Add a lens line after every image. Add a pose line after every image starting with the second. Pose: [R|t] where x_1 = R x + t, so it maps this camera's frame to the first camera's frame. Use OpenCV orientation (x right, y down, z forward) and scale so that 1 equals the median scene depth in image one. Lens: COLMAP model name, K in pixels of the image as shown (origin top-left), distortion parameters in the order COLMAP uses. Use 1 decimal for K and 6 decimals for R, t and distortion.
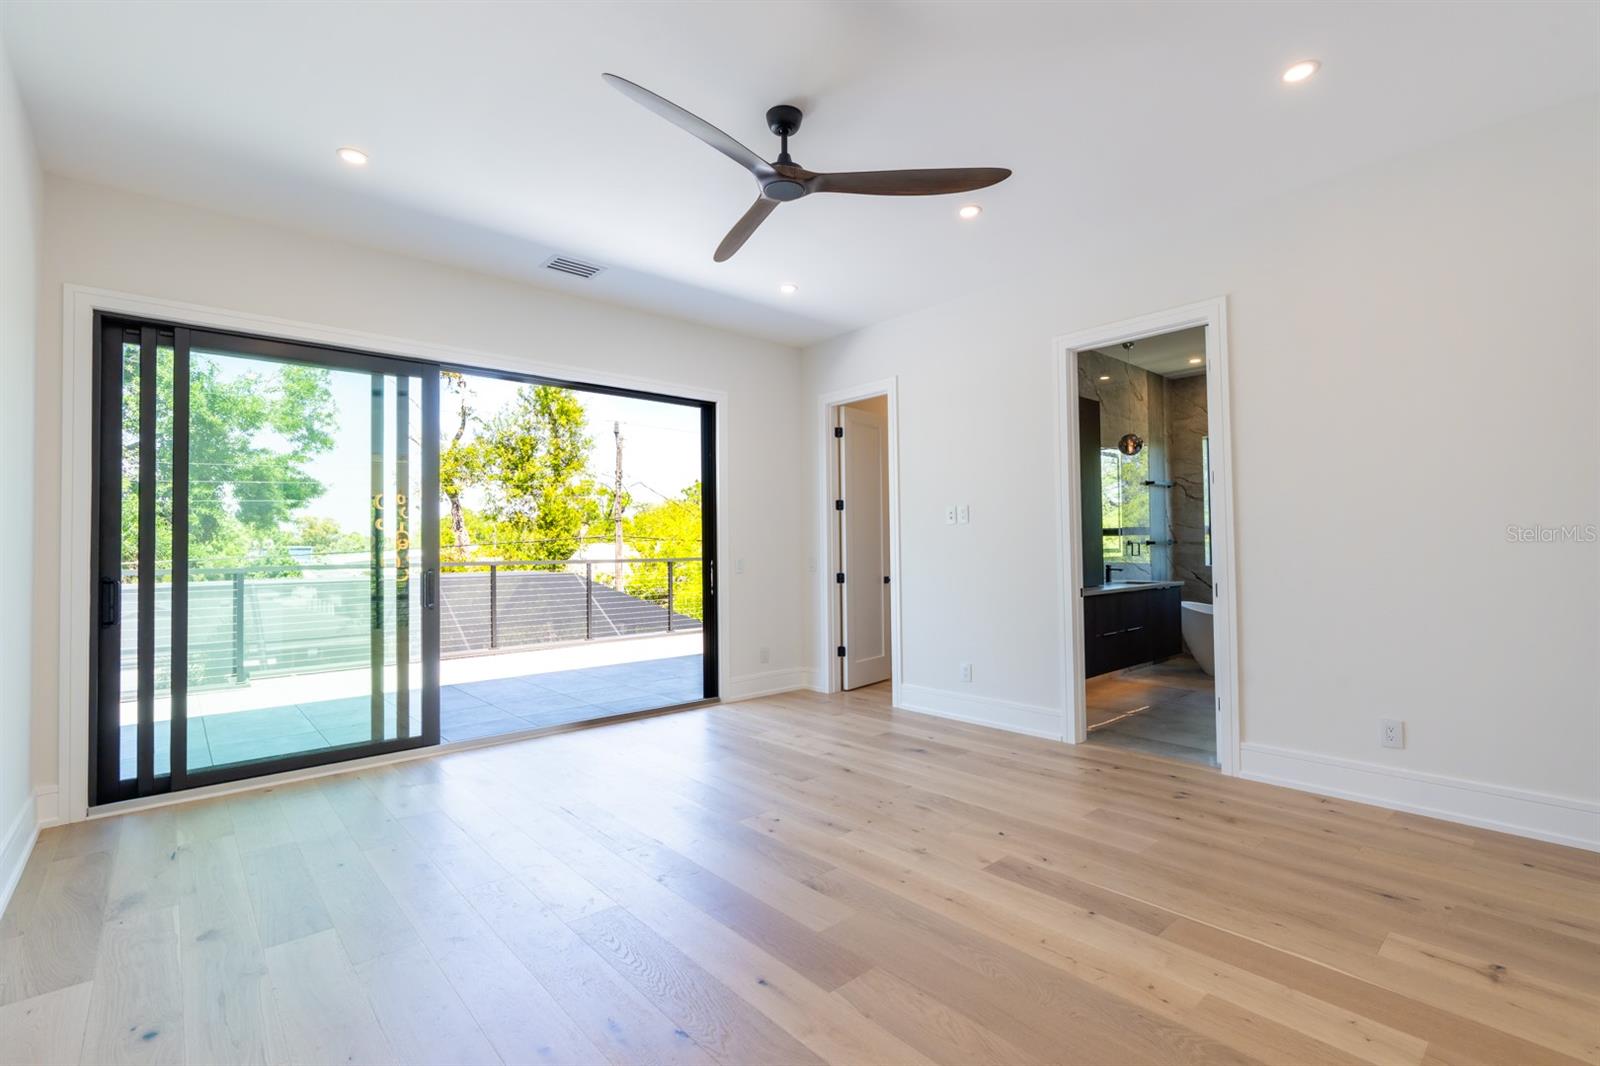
lens RADIAL K [[724.5, 0, 796.1], [0, 724.5, 532.9], [0, 0, 1]] dist [0.001973, 0.001628]
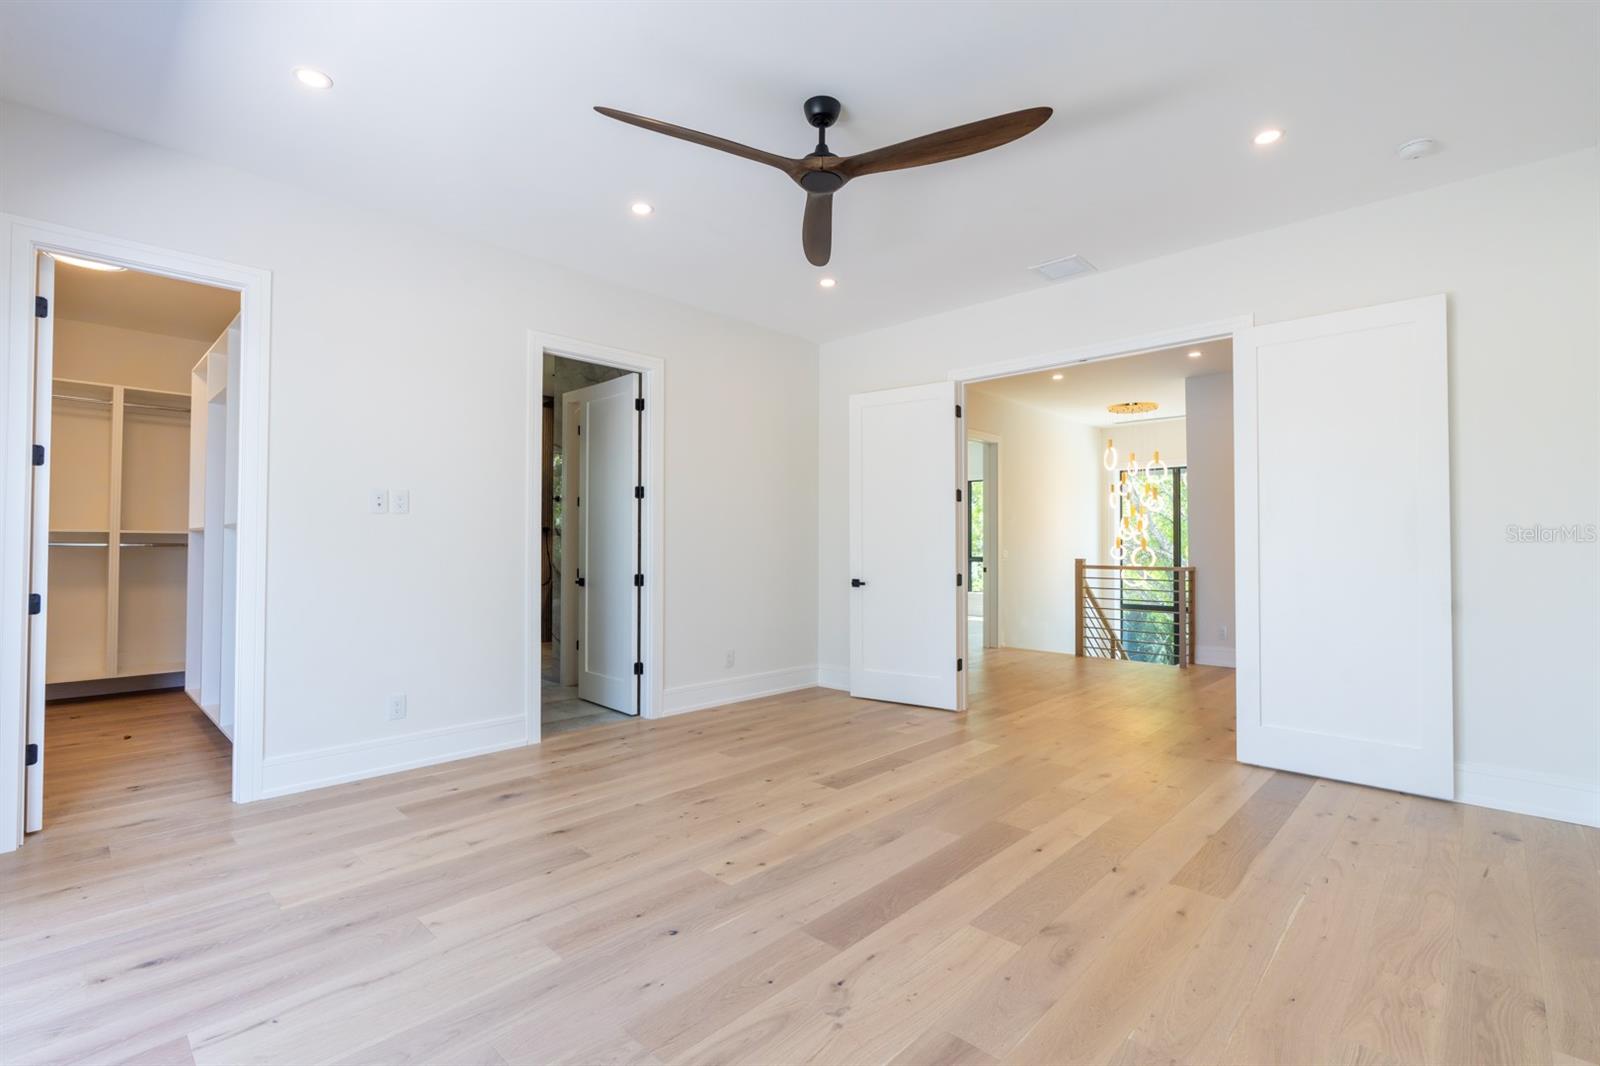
lens RADIAL K [[724.5, 0, 796.1], [0, 724.5, 532.9], [0, 0, 1]] dist [0.001973, 0.001628]
pose [[-0.098148, 0.032292, 0.994648, -0.854010], [-0.028311, 0.998978, -0.035226, 0.031620], [-0.994769, -0.031617, -0.097133, 0.964289]]
